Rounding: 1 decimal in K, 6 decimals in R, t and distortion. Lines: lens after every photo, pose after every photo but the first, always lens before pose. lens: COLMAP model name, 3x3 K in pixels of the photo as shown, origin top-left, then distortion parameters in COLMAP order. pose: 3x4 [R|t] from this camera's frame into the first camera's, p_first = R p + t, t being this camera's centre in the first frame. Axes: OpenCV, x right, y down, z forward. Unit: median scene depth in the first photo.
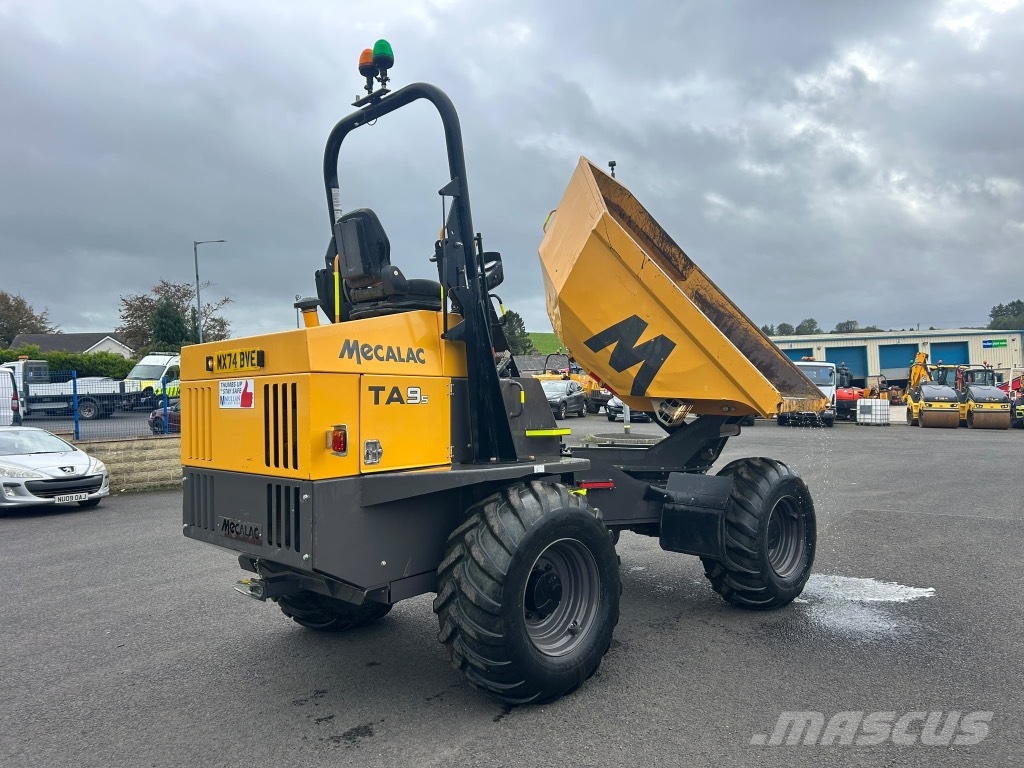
lens RADIAL K [[773.6, 0, 517.3], [0, 773.6, 386.5], [0, 0, 1]] dist [0.054725, -0.057657]
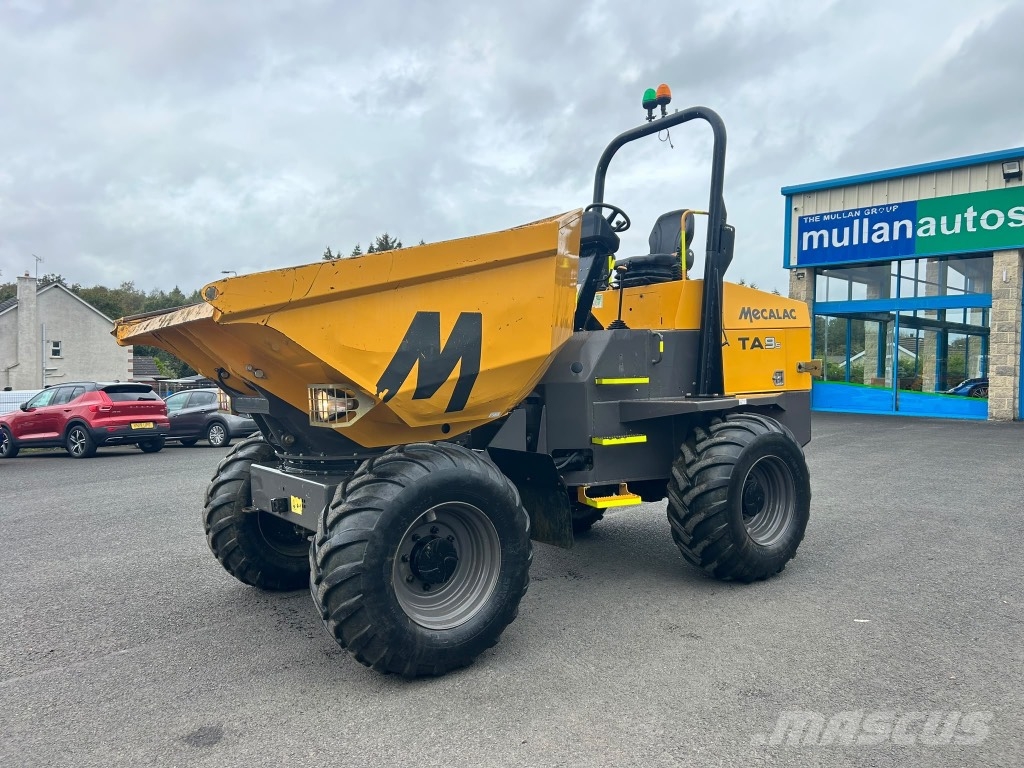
lens RADIAL K [[773.6, 0, 513.8], [0, 773.6, 393.9], [0, 0, 1]] dist [0.054725, -0.057657]
pose [[0.894526, 0.015401, -0.446751, 0.064938], [0.027431, 0.995632, 0.089247, -0.035474], [0.446174, -0.092088, 0.890196, -0.573146]]
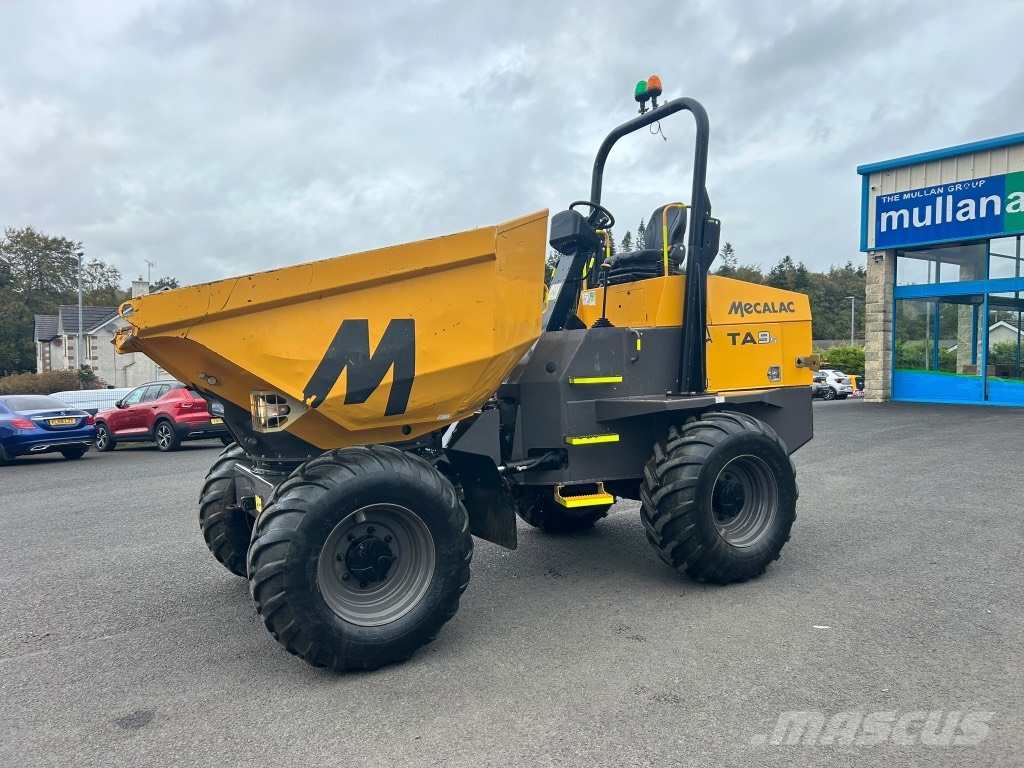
lens RADIAL K [[773.6, 0, 513.8], [0, 773.6, 393.1], [0, 0, 1]] dist [0.054725, -0.057657]
pose [[0.832081, 0.011826, -0.554528, 0.248722], [0.049726, 0.994156, 0.095816, -0.045141], [0.552420, -0.107301, 0.826631, -0.483360]]
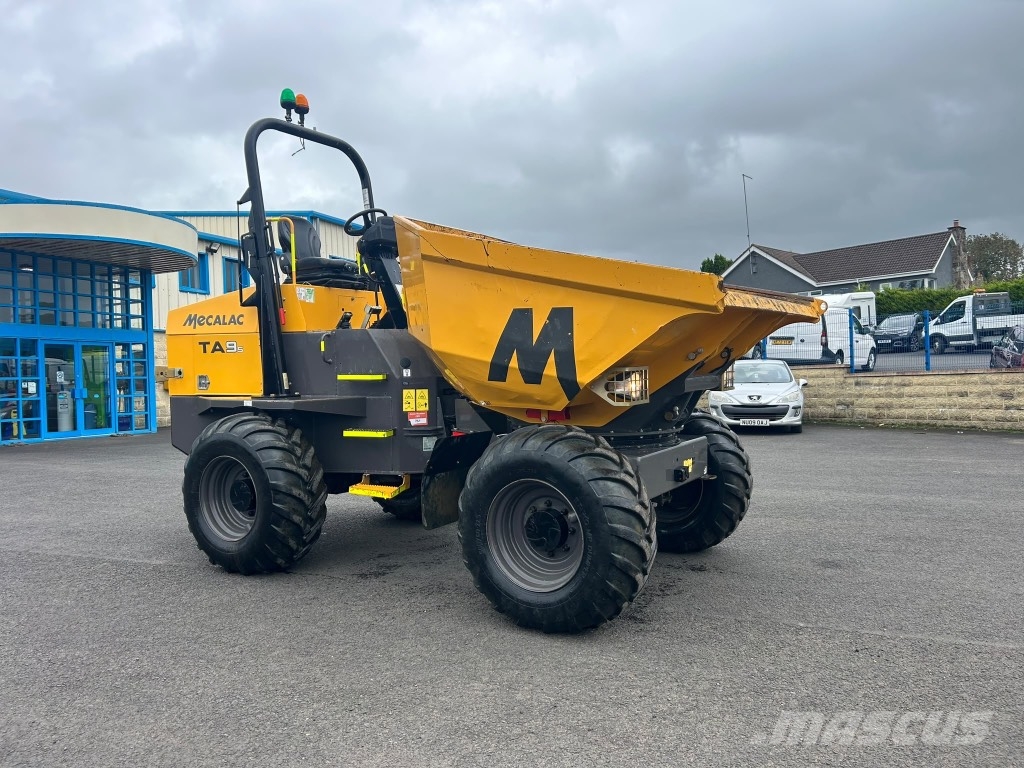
lens RADIAL K [[773.6, 0, 507.3], [0, 773.6, 383.2], [0, 0, 1]] dist [0.054725, -0.057657]
pose [[0.244750, 0.048085, -0.968393, 1.441651], [0.034425, 0.997709, 0.058241, 0.012256], [0.968975, -0.047592, 0.242534, 1.136265]]
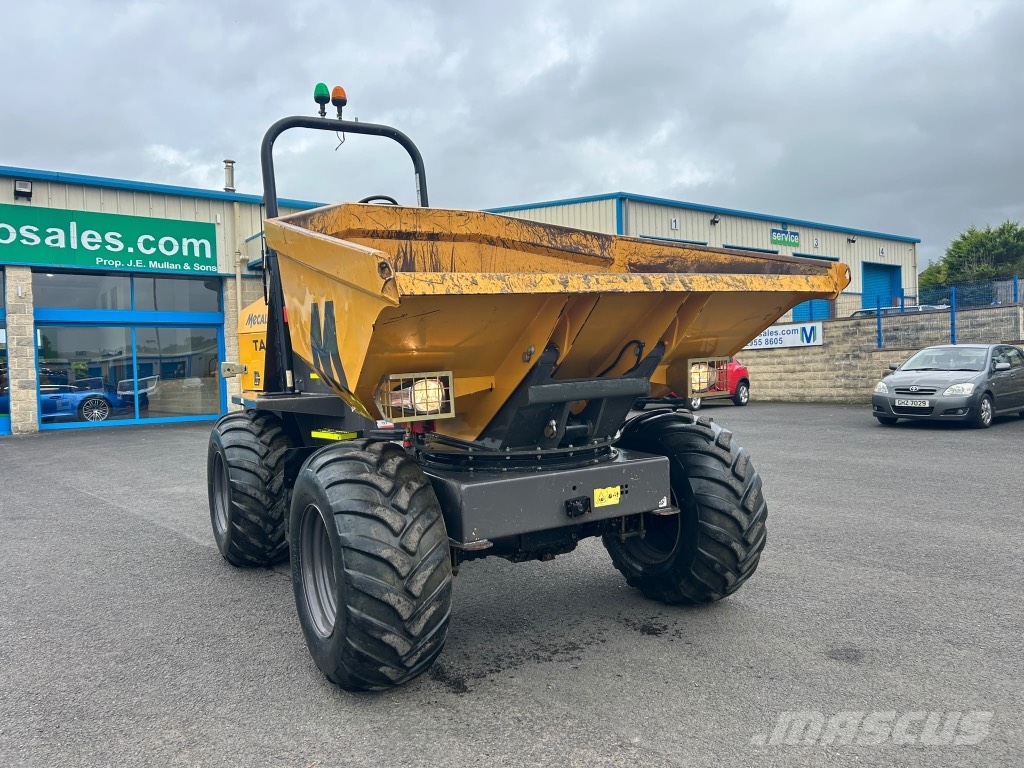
lens RADIAL K [[773.6, 0, 505.6], [0, 773.6, 387.6], [0, 0, 1]] dist [0.054725, -0.057657]
pose [[-0.246062, 0.080031, -0.965944, 1.253804], [0.062361, 0.995828, 0.066621, 0.023044], [0.967246, -0.043845, -0.250026, 1.828816]]
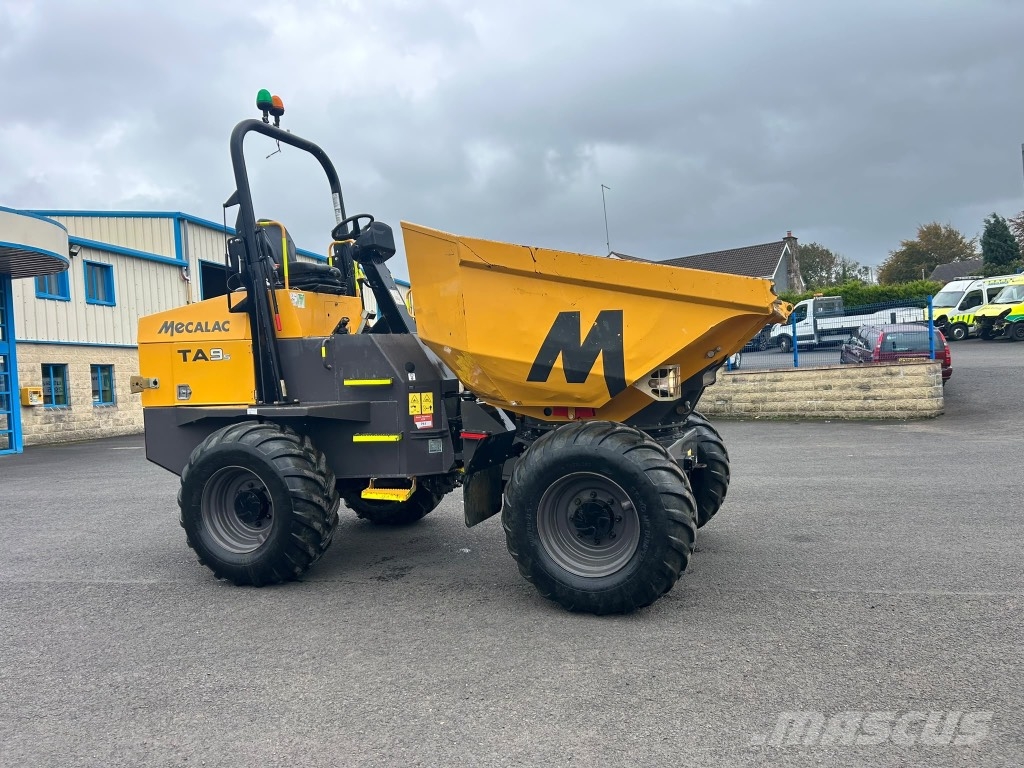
lens RADIAL K [[773.6, 0, 507.8], [0, 773.6, 390.3], [0, 0, 1]] dist [0.054725, -0.057657]
pose [[0.421402, 0.041253, -0.905935, 1.401915], [0.048942, 0.996474, 0.068142, 0.005562], [0.905552, -0.073054, 0.417898, 0.870451]]
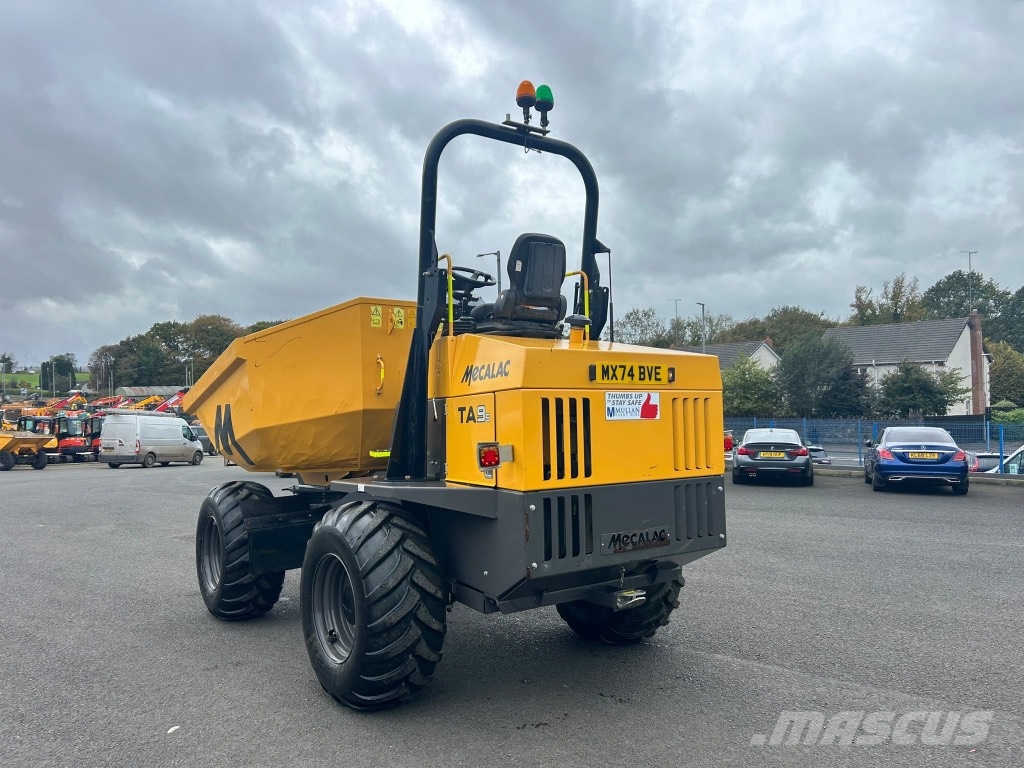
lens RADIAL K [[780.6, 0, 505.0], [0, 780.6, 399.6], [0, 0, 1]] dist [0.046019, -0.024441]
pose [[-0.467719, 0.010995, -0.883809, 0.708093], [0.075806, 0.996737, -0.027717, 0.023720], [0.880620, -0.079962, -0.467027, 1.444559]]
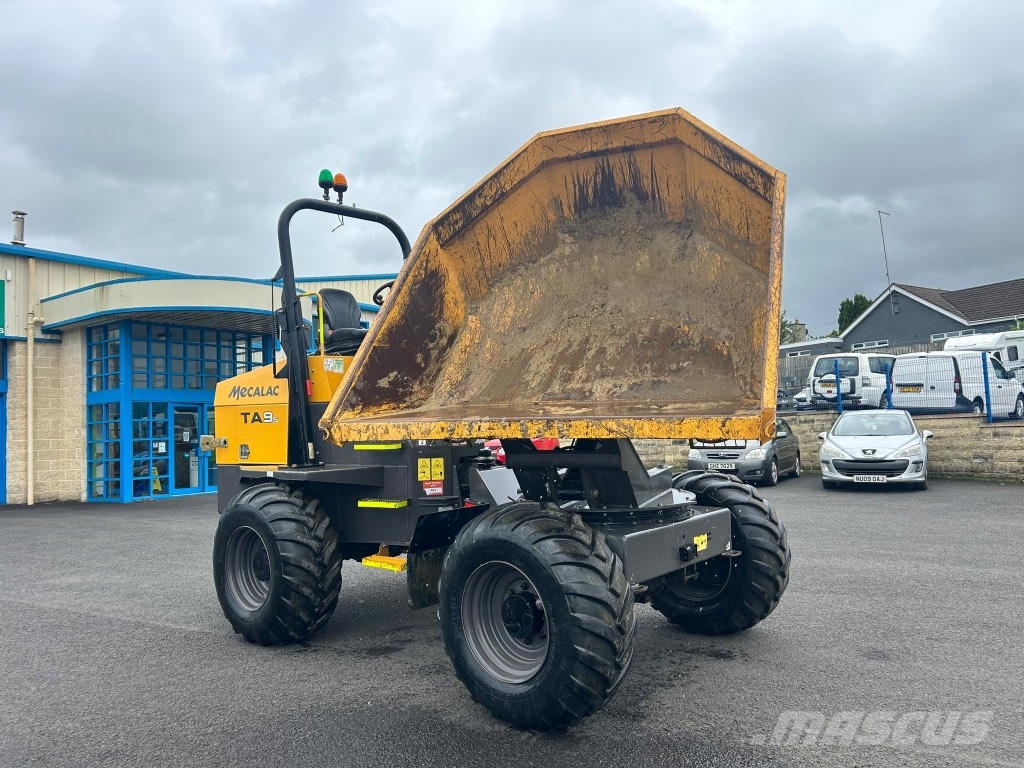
lens RADIAL K [[773.6, 0, 520.7], [0, 773.6, 377.1], [0, 0, 1]] dist [0.054725, -0.057657]
pose [[0.086801, -0.023858, -0.995940, 1.447345], [0.055118, 0.998297, -0.019111, -0.010735], [0.994700, -0.053235, 0.087968, 1.356184]]
